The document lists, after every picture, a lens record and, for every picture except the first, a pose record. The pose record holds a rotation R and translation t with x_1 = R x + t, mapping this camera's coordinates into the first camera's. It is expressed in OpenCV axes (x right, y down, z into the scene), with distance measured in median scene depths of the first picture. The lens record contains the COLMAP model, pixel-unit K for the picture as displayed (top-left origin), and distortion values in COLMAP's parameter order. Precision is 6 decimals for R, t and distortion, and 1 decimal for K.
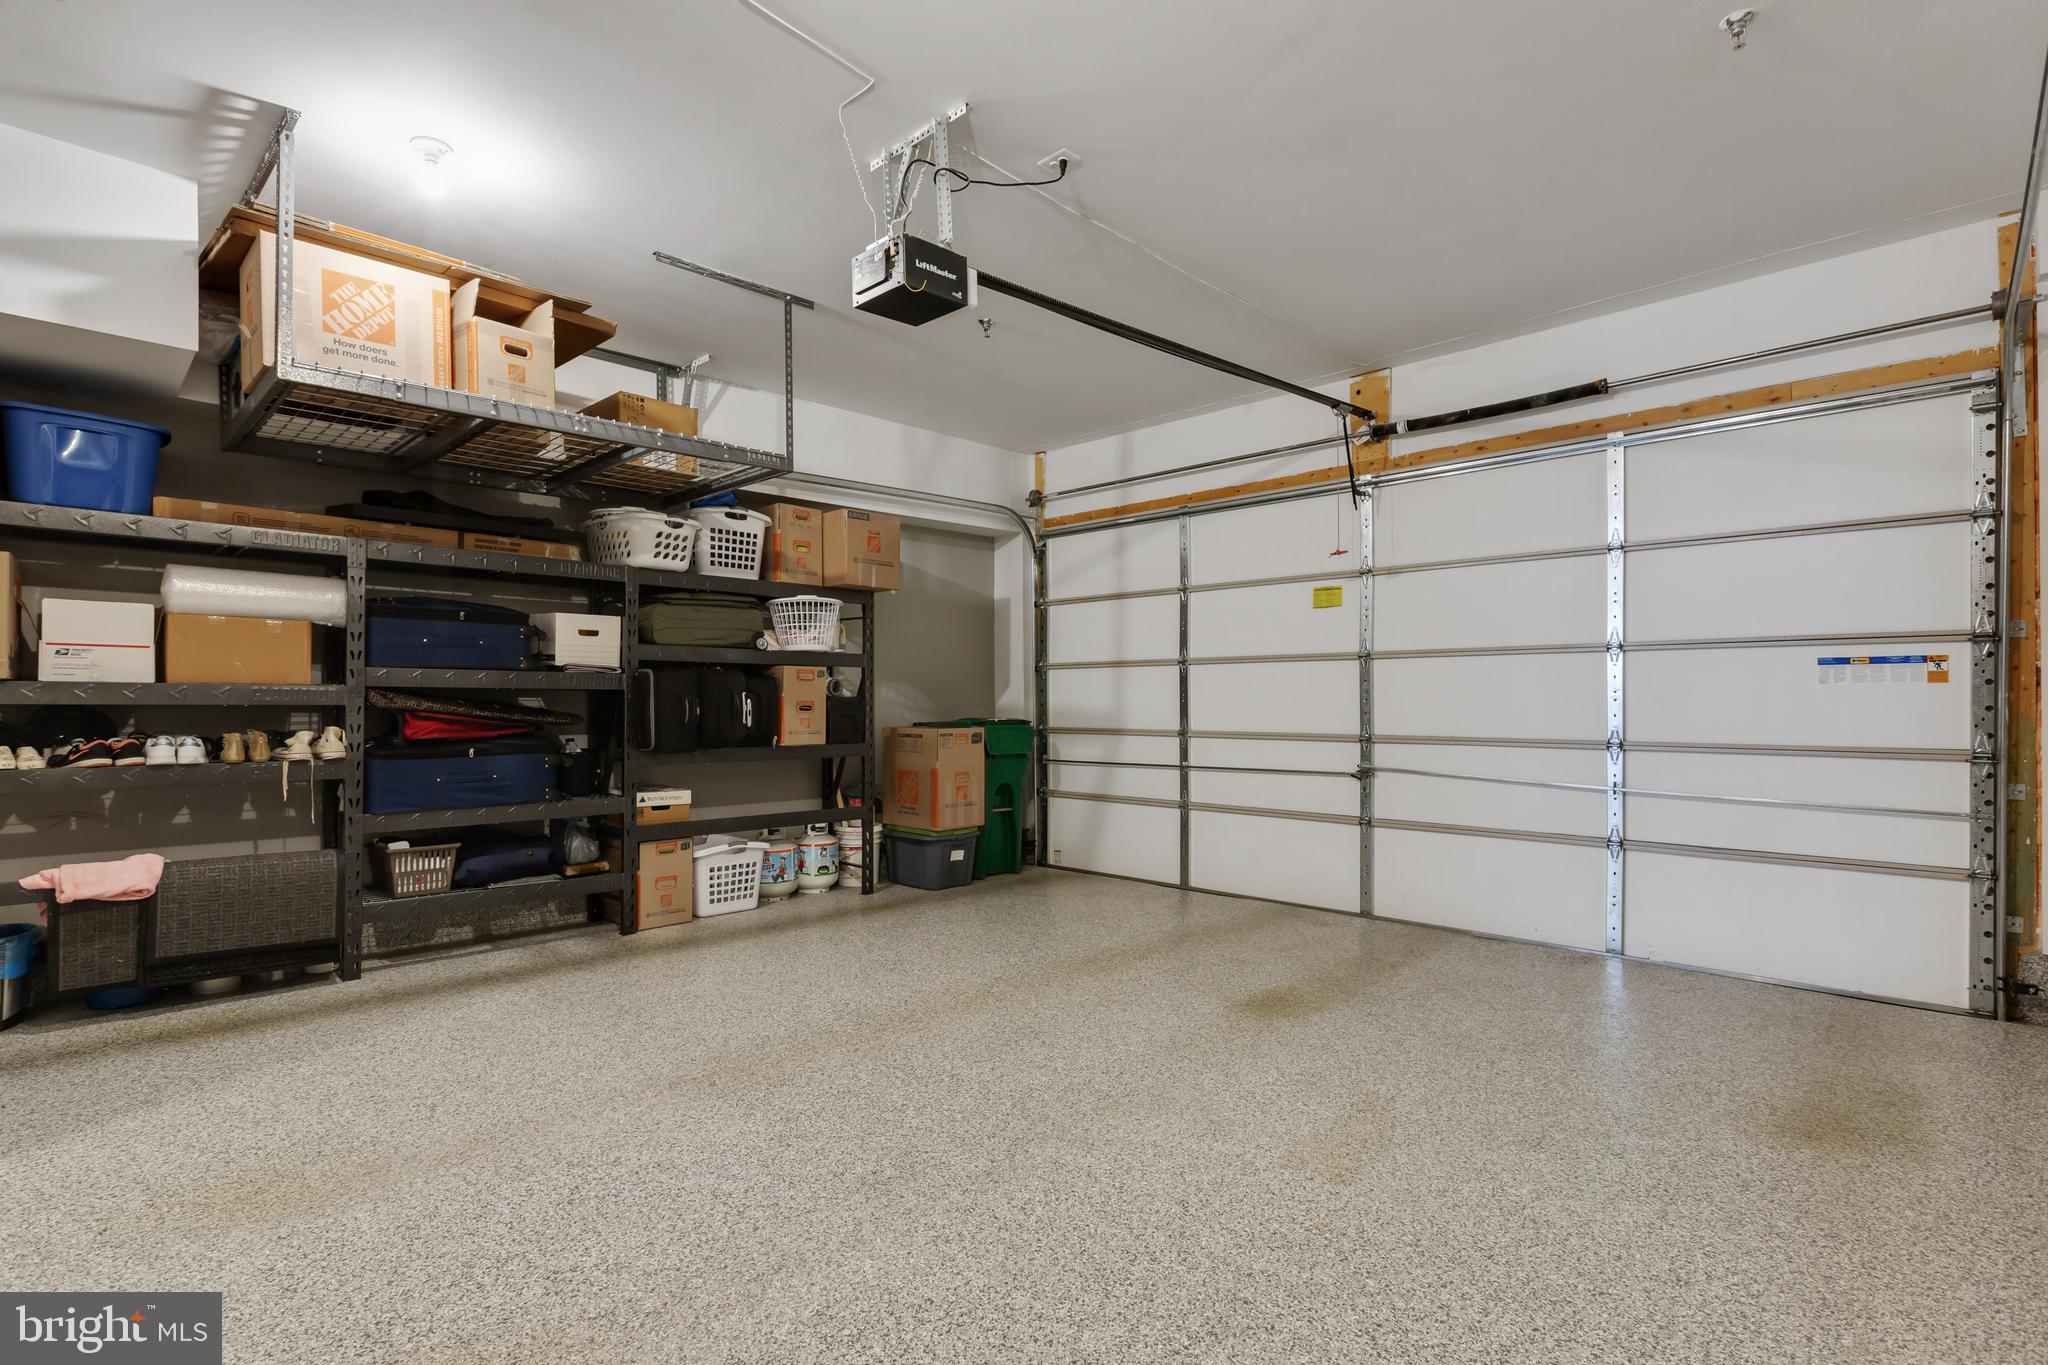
lens RADIAL K [[965.8, 0, 1021.8], [0, 965.8, 691.7], [0, 0, 1]] dist [-0.009822, -0.001005]
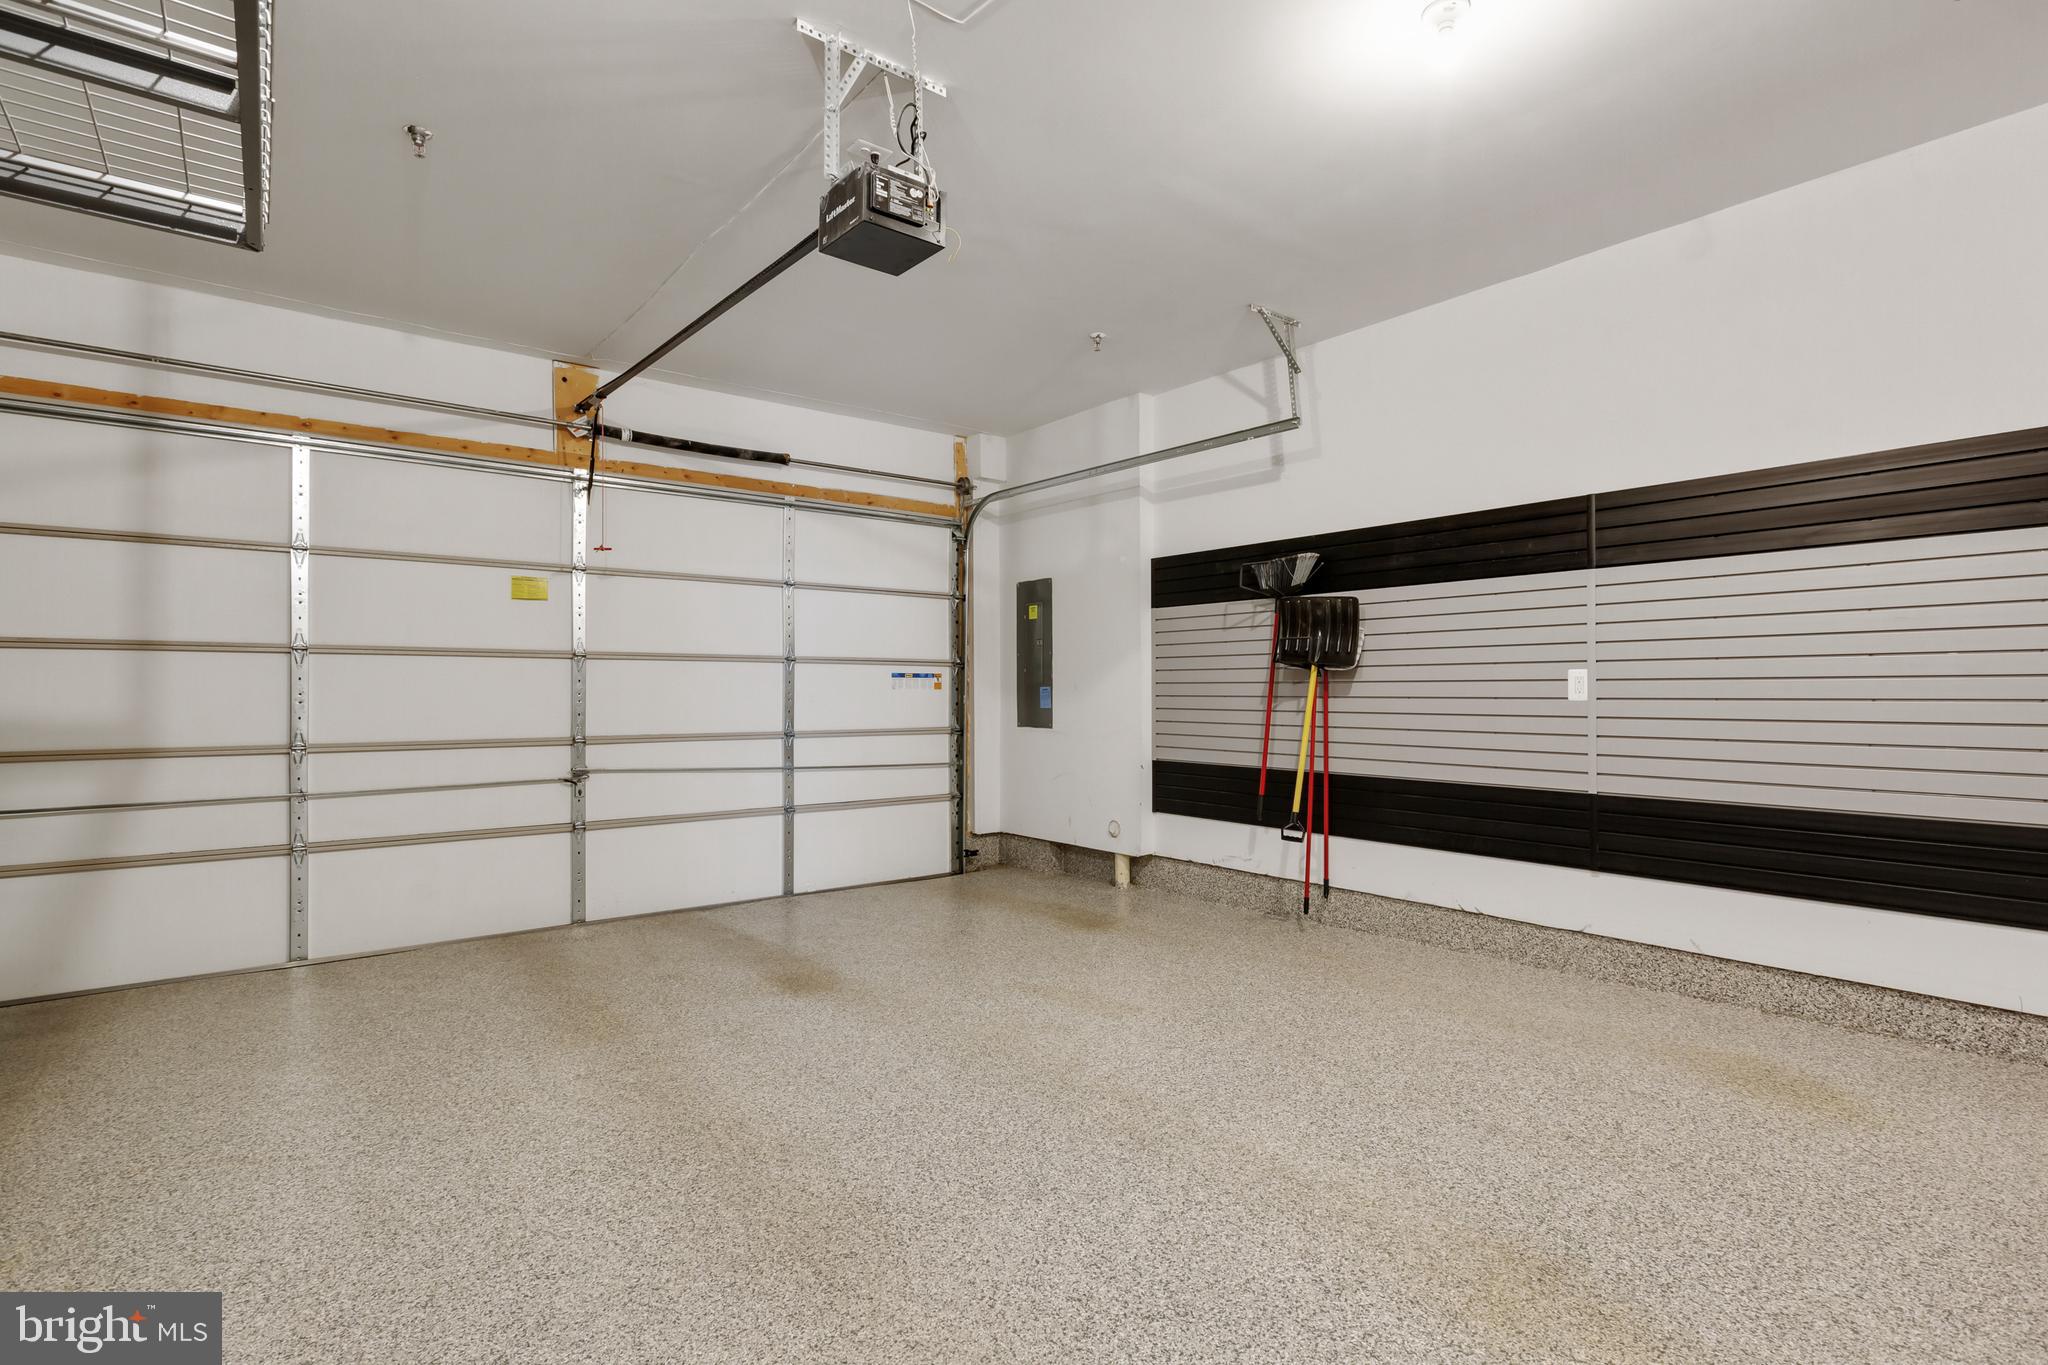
lens RADIAL K [[965.8, 0, 1022.0], [0, 965.8, 688.6], [0, 0, 1]] dist [-0.009822, -0.001005]
pose [[0.134756, 0.007997, 0.990847, -0.748069], [-0.005330, 0.999959, -0.007346, 0.001273], [-0.990865, -0.004291, 0.134793, 0.588193]]
